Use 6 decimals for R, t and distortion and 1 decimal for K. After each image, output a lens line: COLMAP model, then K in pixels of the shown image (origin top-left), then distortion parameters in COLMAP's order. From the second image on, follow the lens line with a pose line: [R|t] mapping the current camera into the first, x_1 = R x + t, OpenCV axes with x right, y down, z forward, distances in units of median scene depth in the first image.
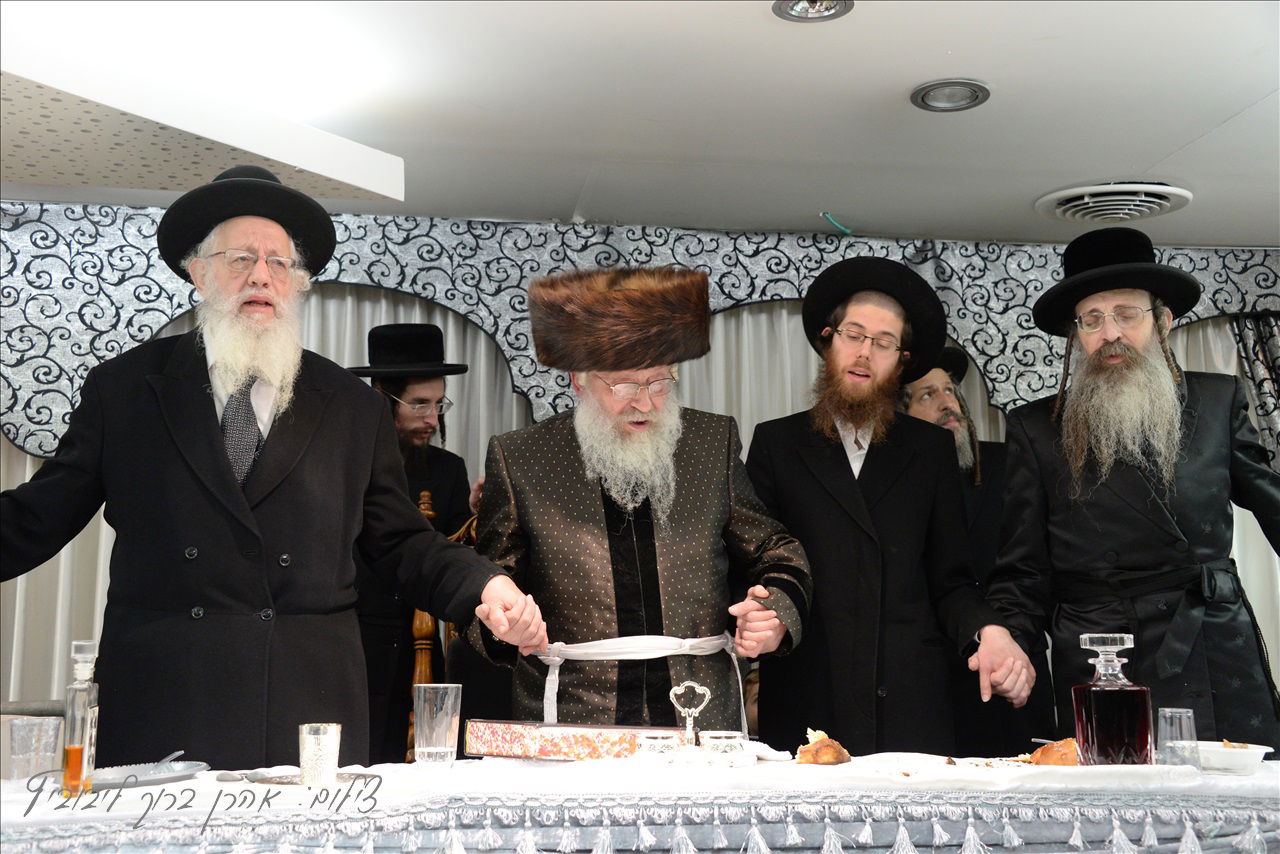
lens RADIAL K [[1596.1, 0, 640.8], [0, 1596.1, 441.2], [0, 0, 1]] dist [0.125221, 0.225326]
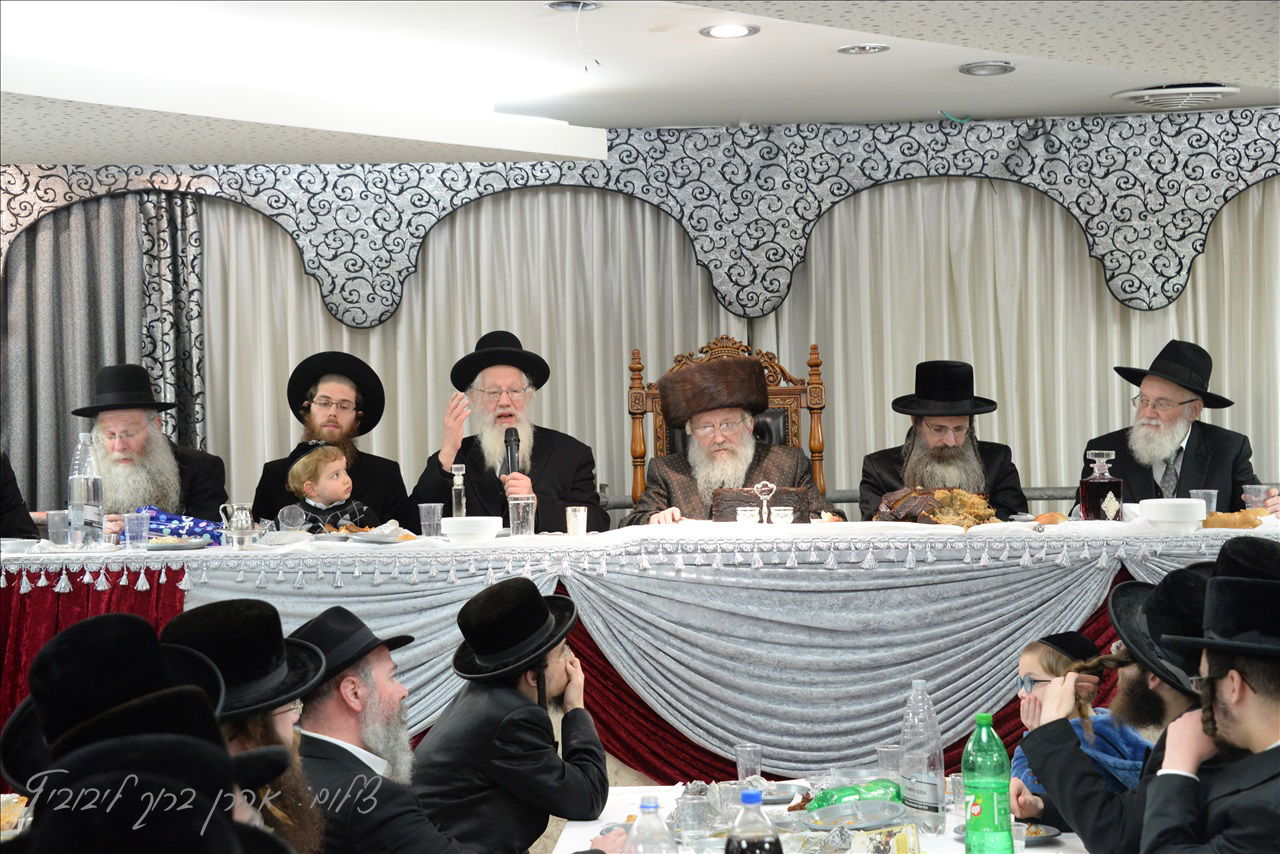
lens RADIAL K [[2547.2, 0, 640.0], [0, 2547.2, 427.0], [0, 0, 1]] dist [0.562168, 0.524090]
pose [[0.989596, -0.020755, -0.142367, 0.163531], [0.037620, 0.992441, 0.116814, -0.142088], [0.138867, -0.120954, 0.982897, -1.033003]]
